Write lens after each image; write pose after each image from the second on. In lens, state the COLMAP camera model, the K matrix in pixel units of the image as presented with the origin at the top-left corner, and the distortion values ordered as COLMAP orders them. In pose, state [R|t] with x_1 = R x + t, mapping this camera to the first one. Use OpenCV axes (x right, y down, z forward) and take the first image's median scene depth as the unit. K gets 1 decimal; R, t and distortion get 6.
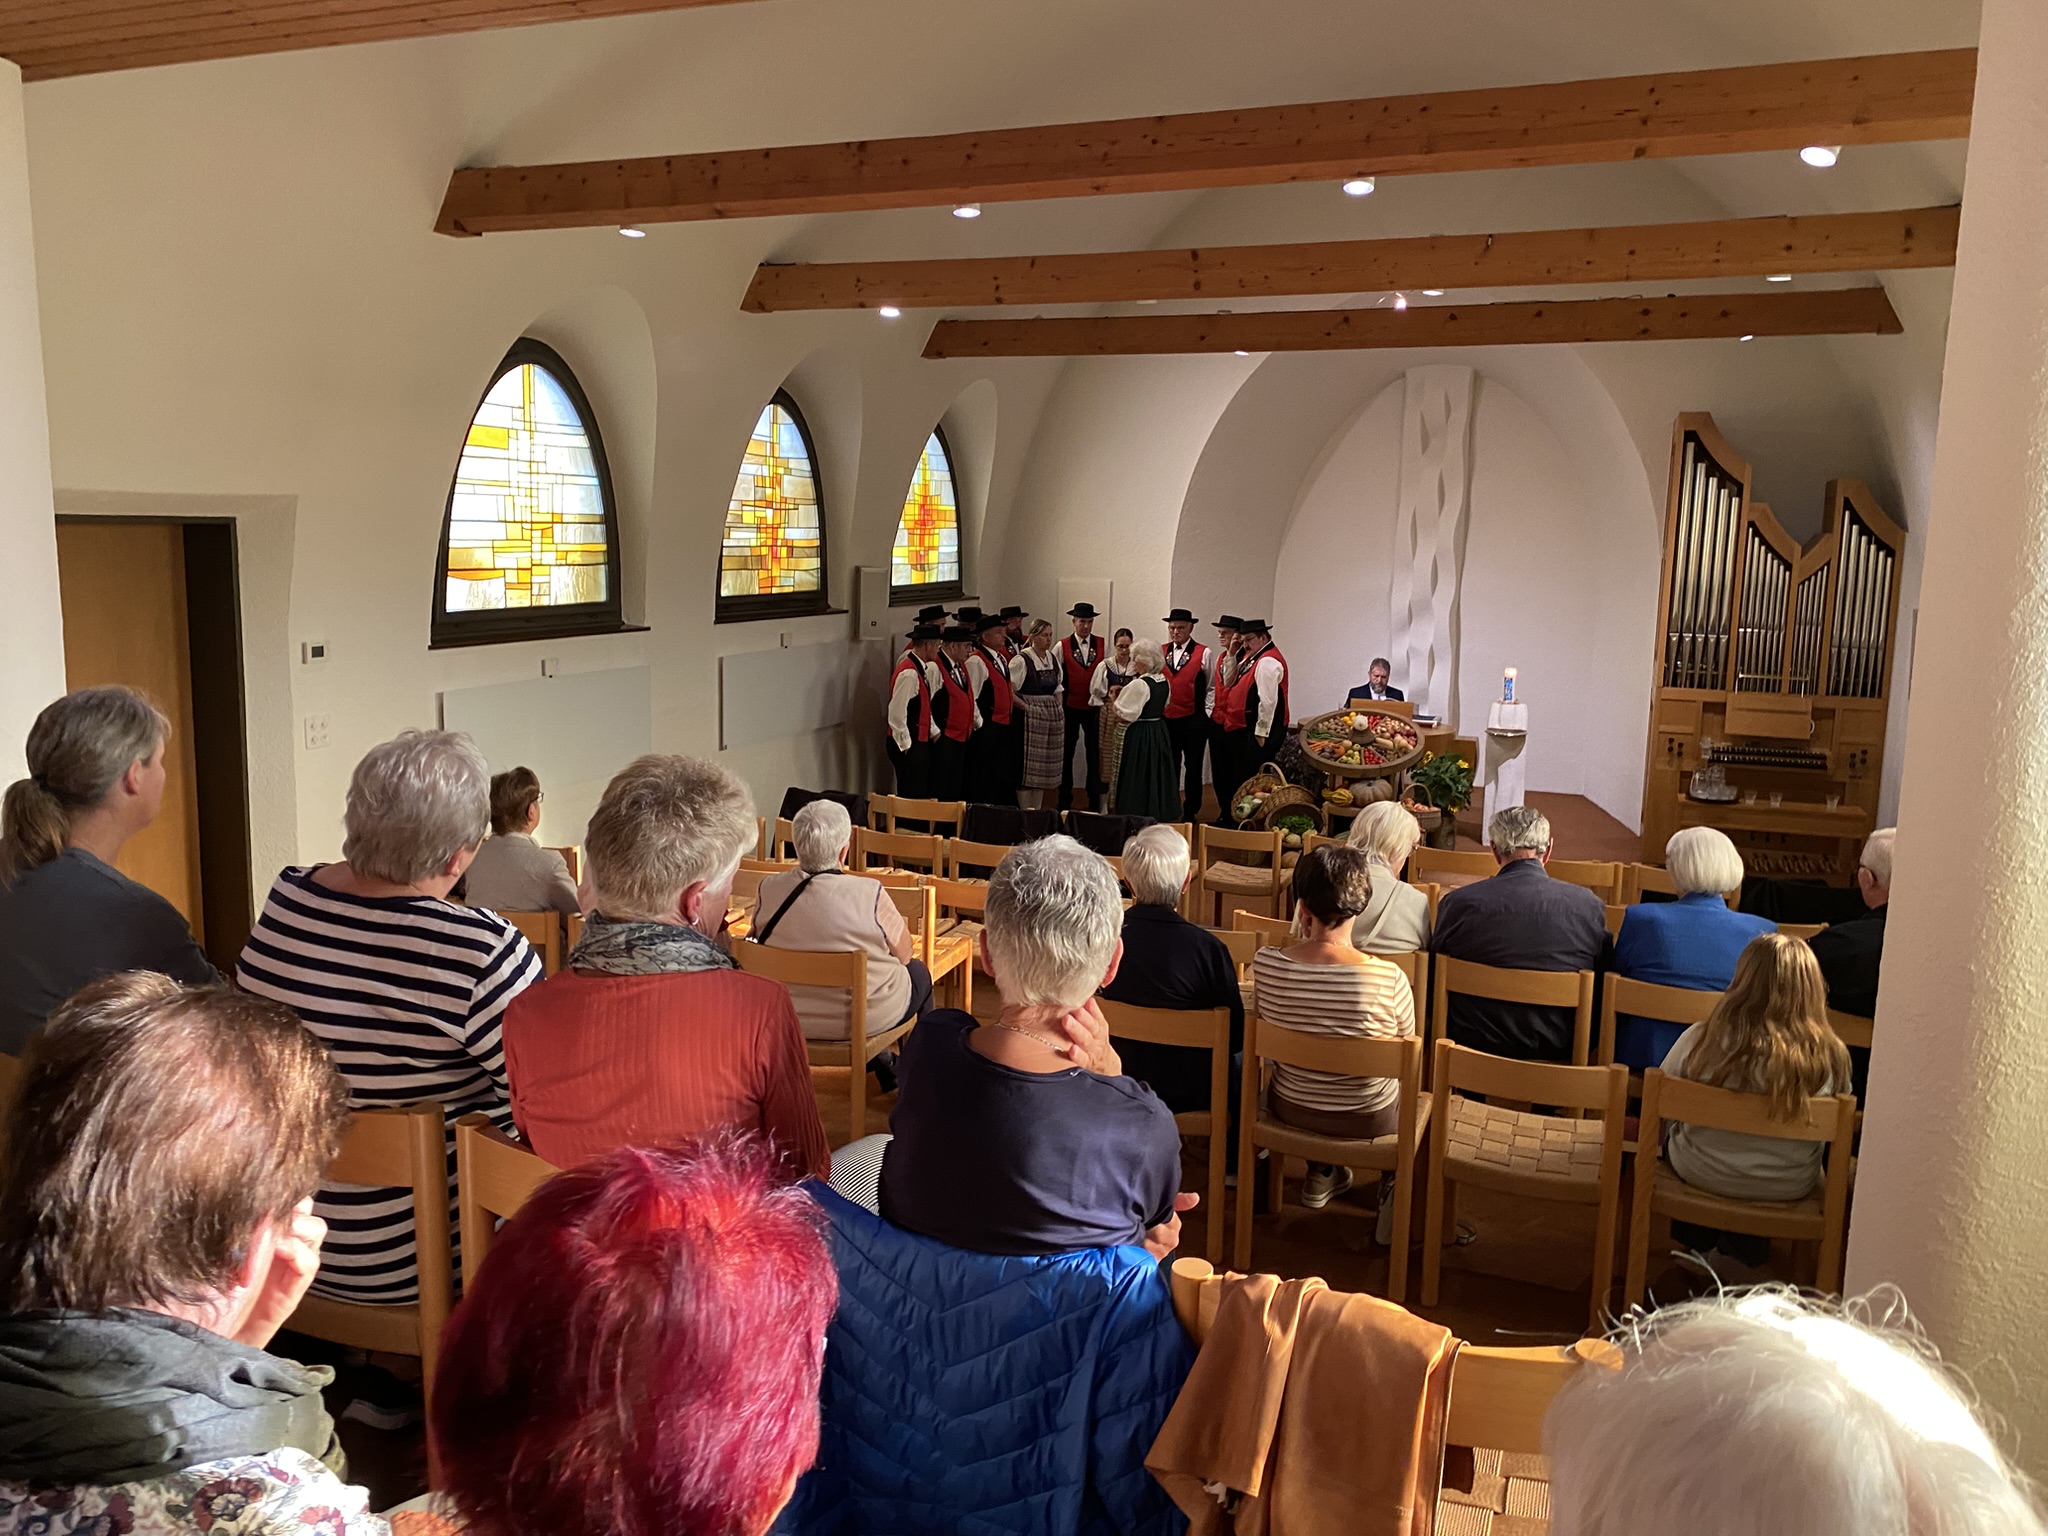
lens RADIAL K [[1566.8, 0, 1024.0], [0, 1566.8, 768.0], [0, 0, 1]] dist [0.100798, -0.103331]
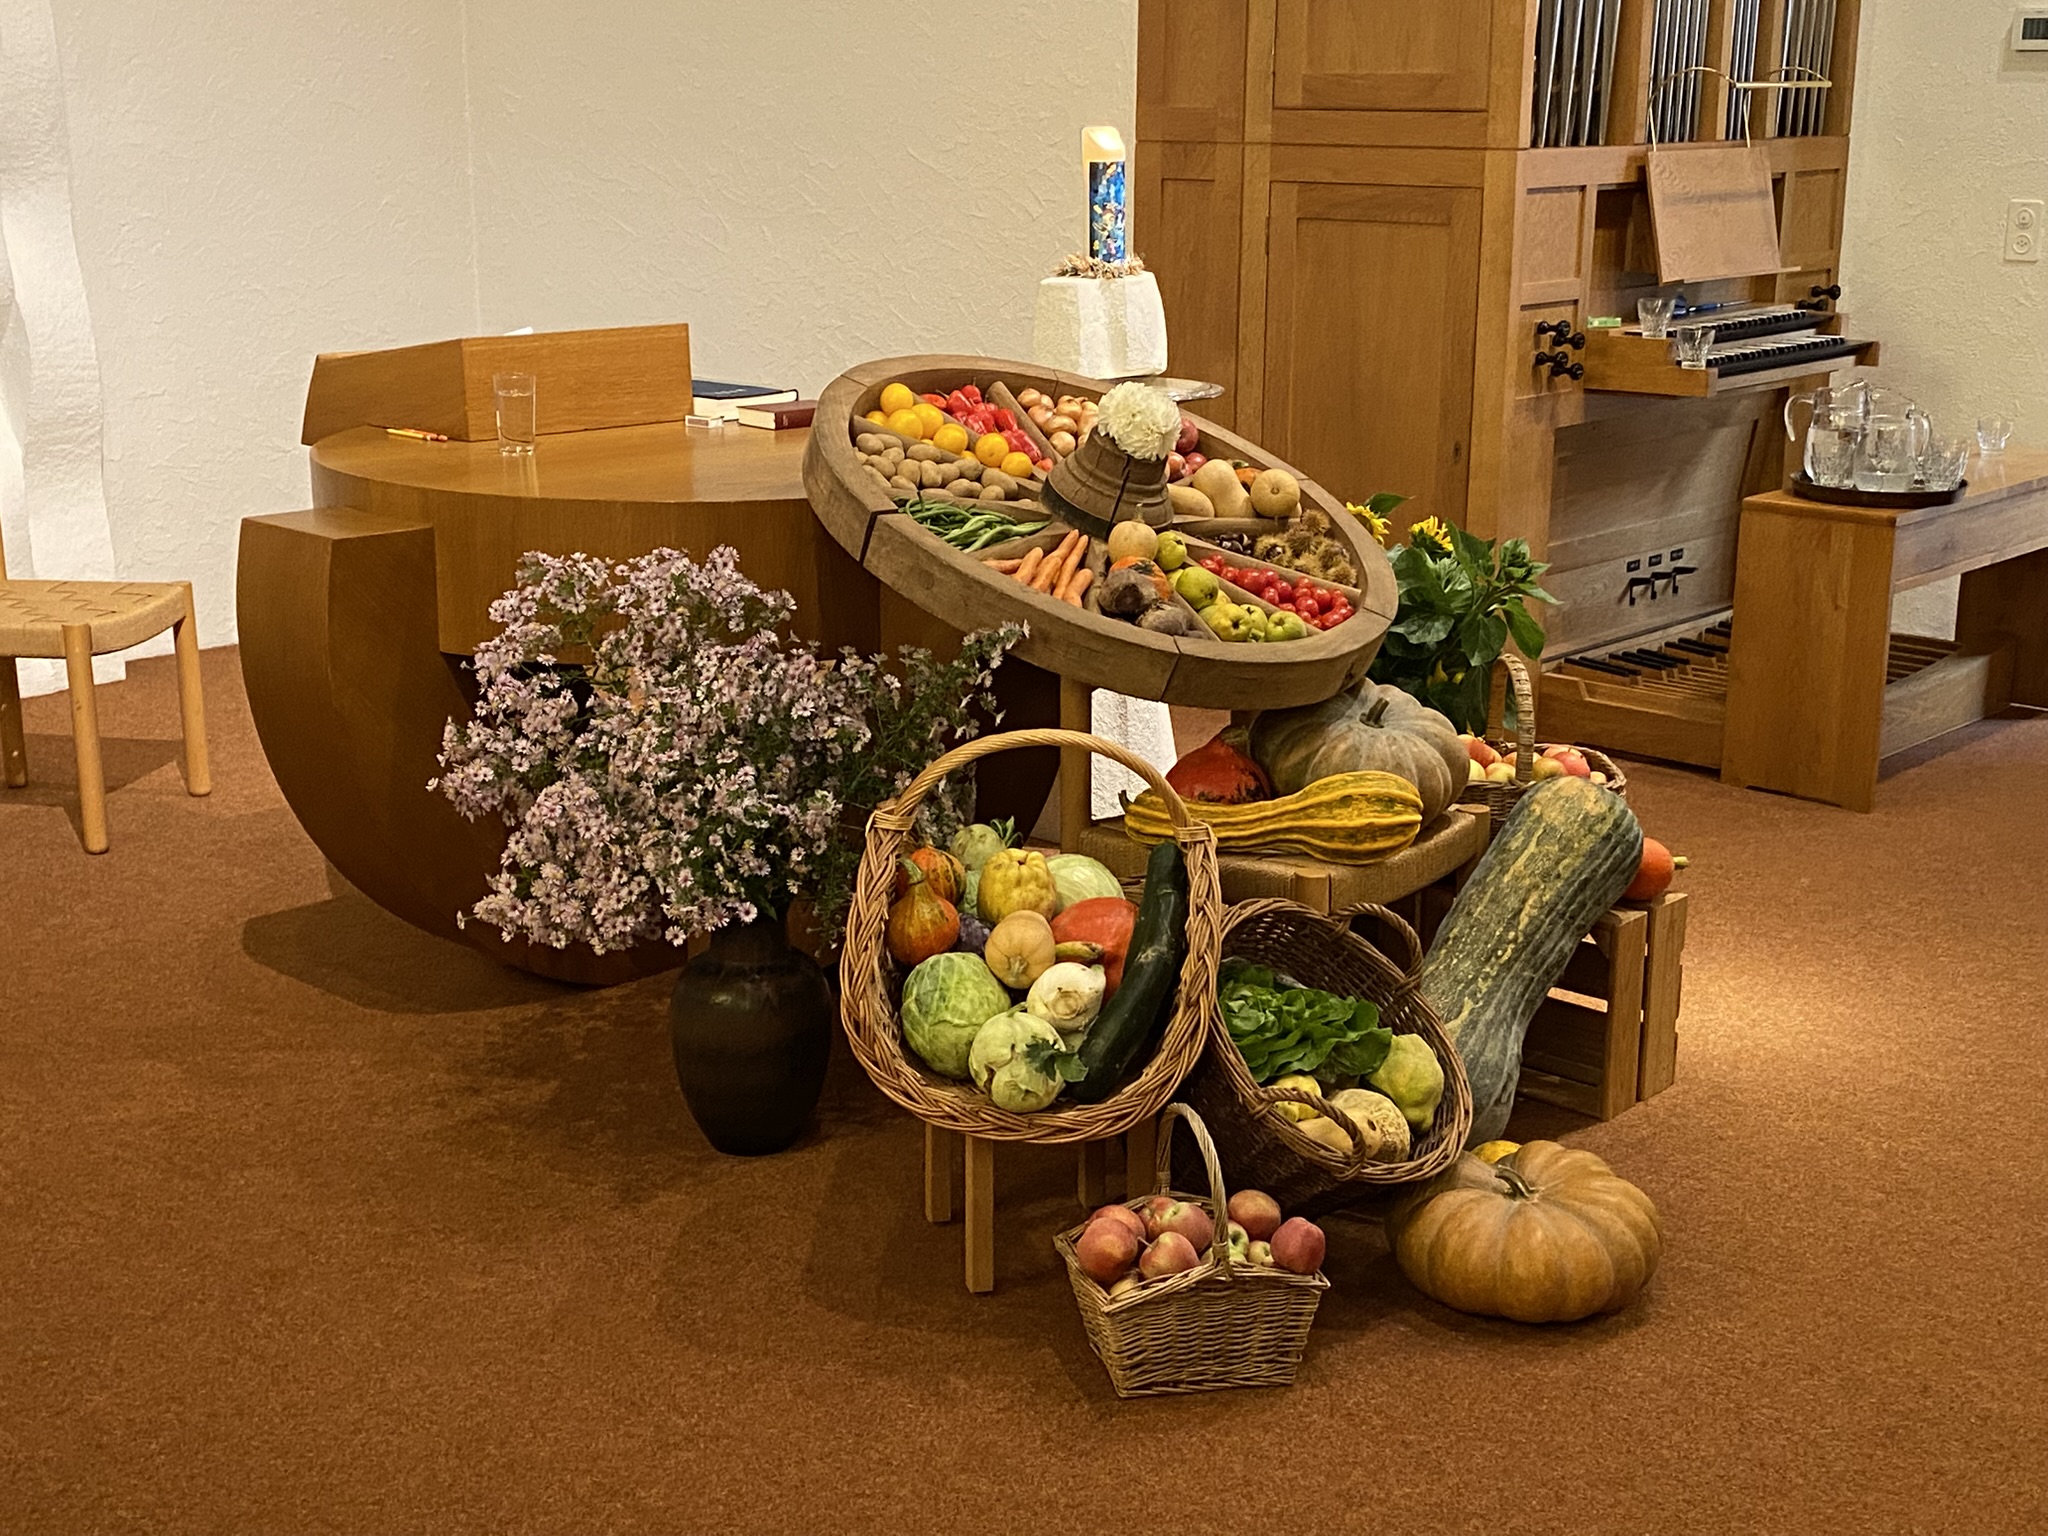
lens RADIAL K [[2774.4, 0, 1024.0], [0, 2774.4, 768.0], [0, 0, 1]] dist [0.003980, -0.009600]
pose [[0.366031, -0.253006, 0.895550, -0.108739], [0.153142, 0.965589, 0.210201, -0.062731], [-0.917915, 0.060206, 0.392182, 0.901715]]
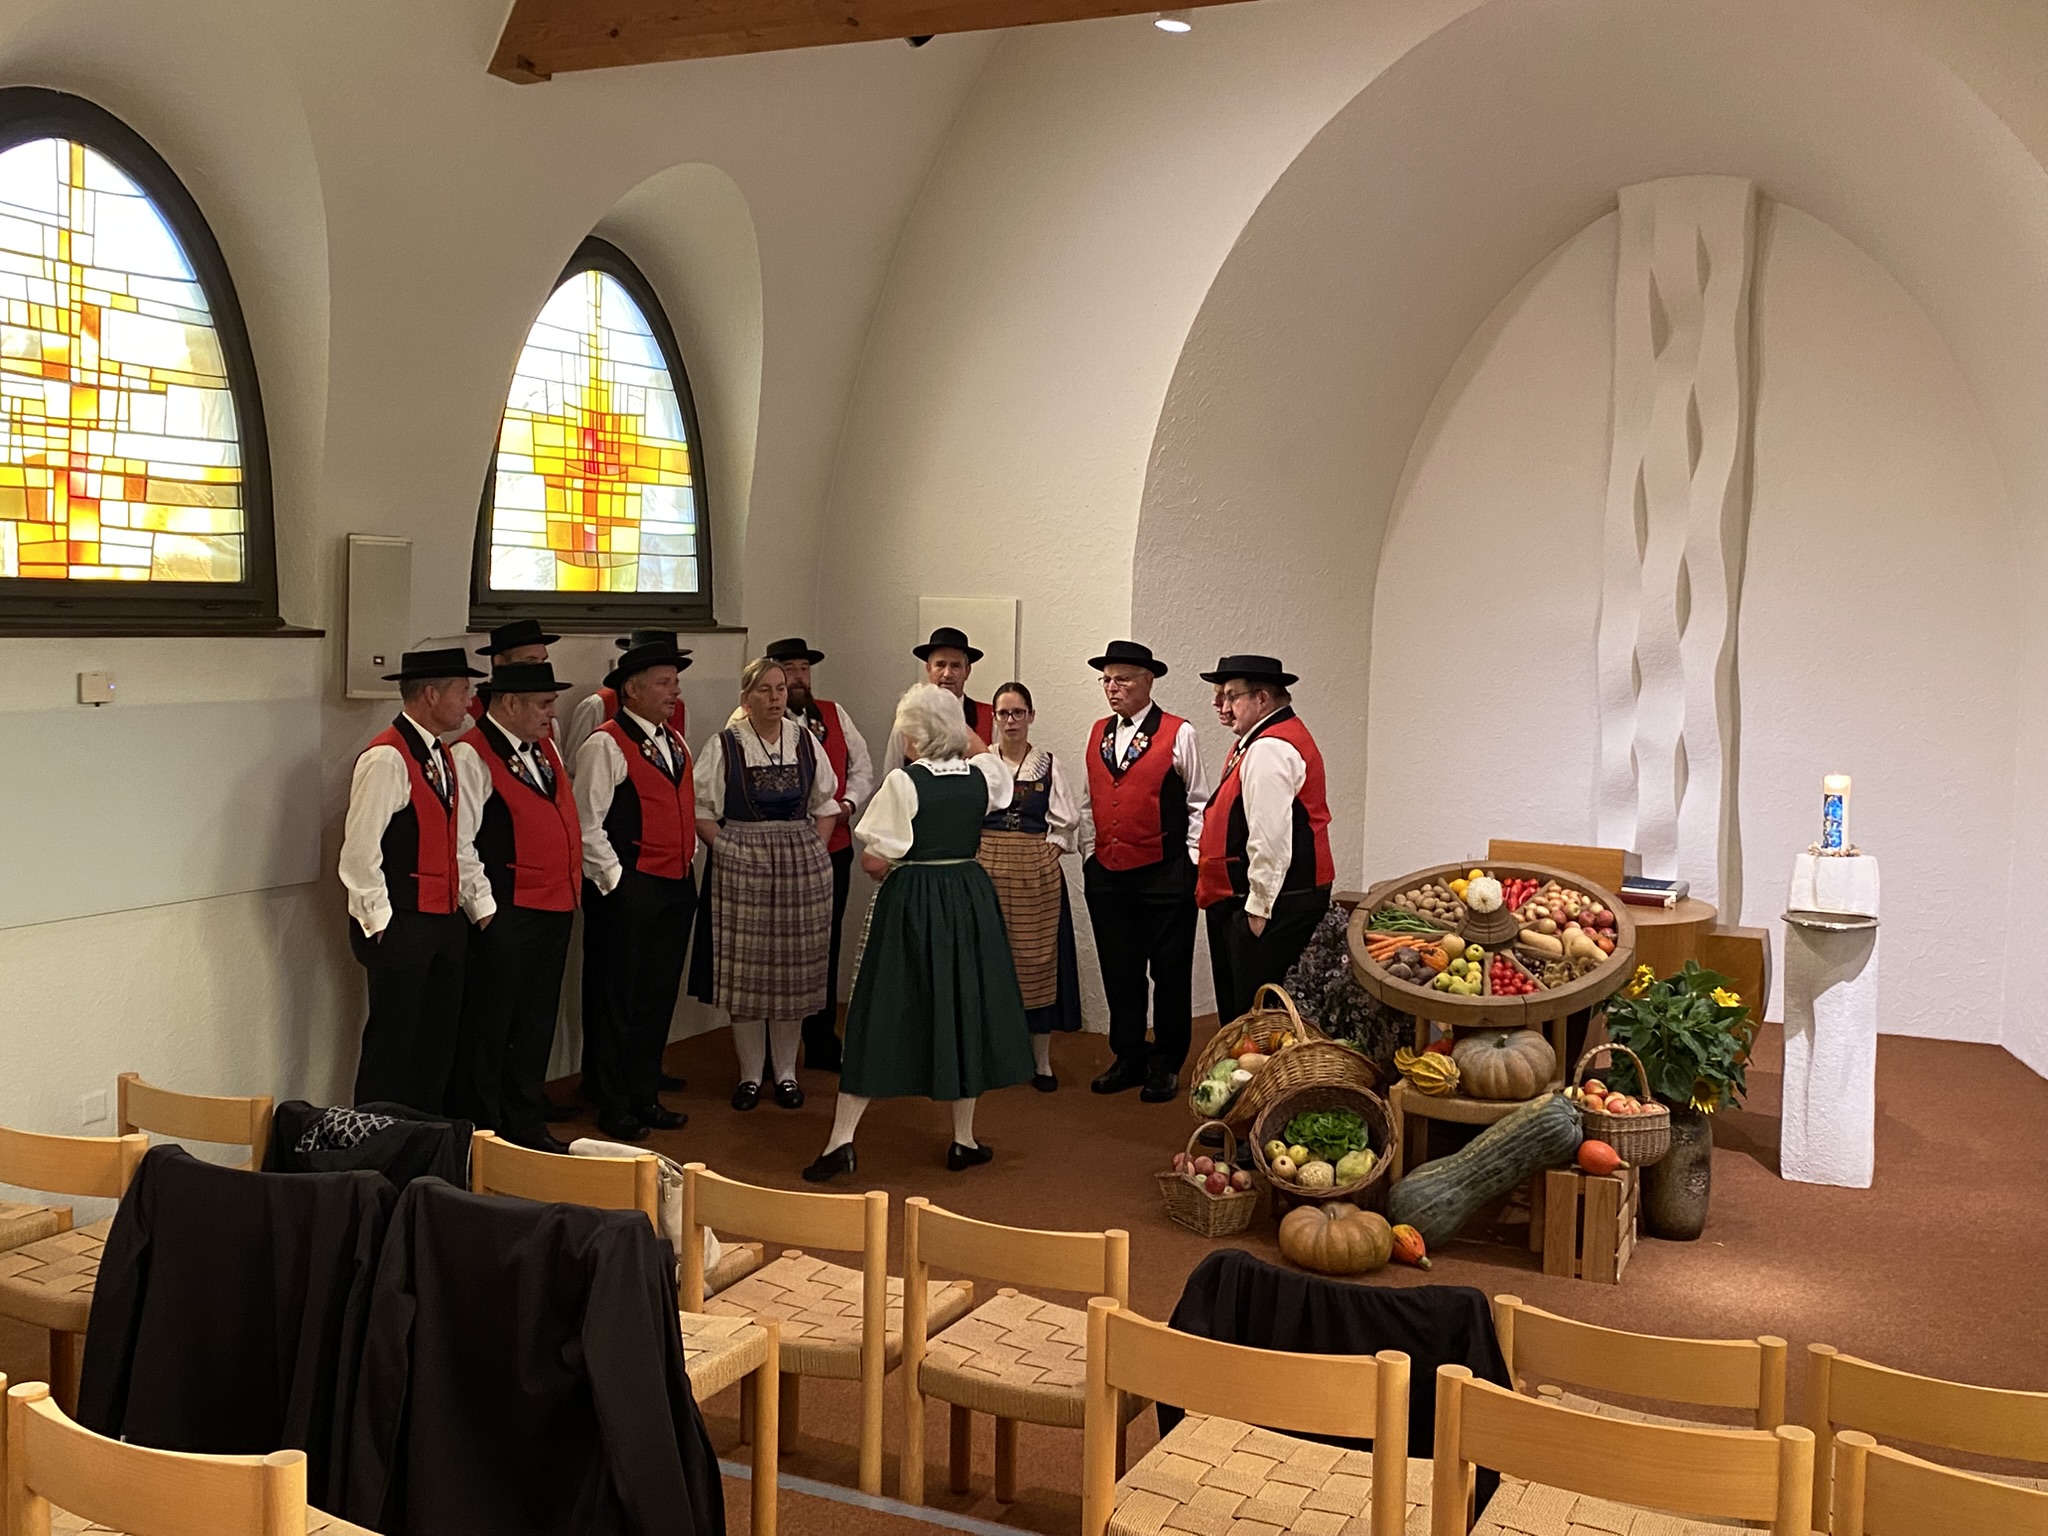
lens RADIAL K [[2112.7, 0, 1024.0], [0, 2112.7, 768.0], [0, 0, 1]] dist [0.010742, -0.003749]
pose [[0.997124, 0.007468, -0.075424, 0.134537], [-0.013253, 0.996982, -0.076493, -0.017925], [0.074625, 0.077273, 0.994213, 0.423045]]
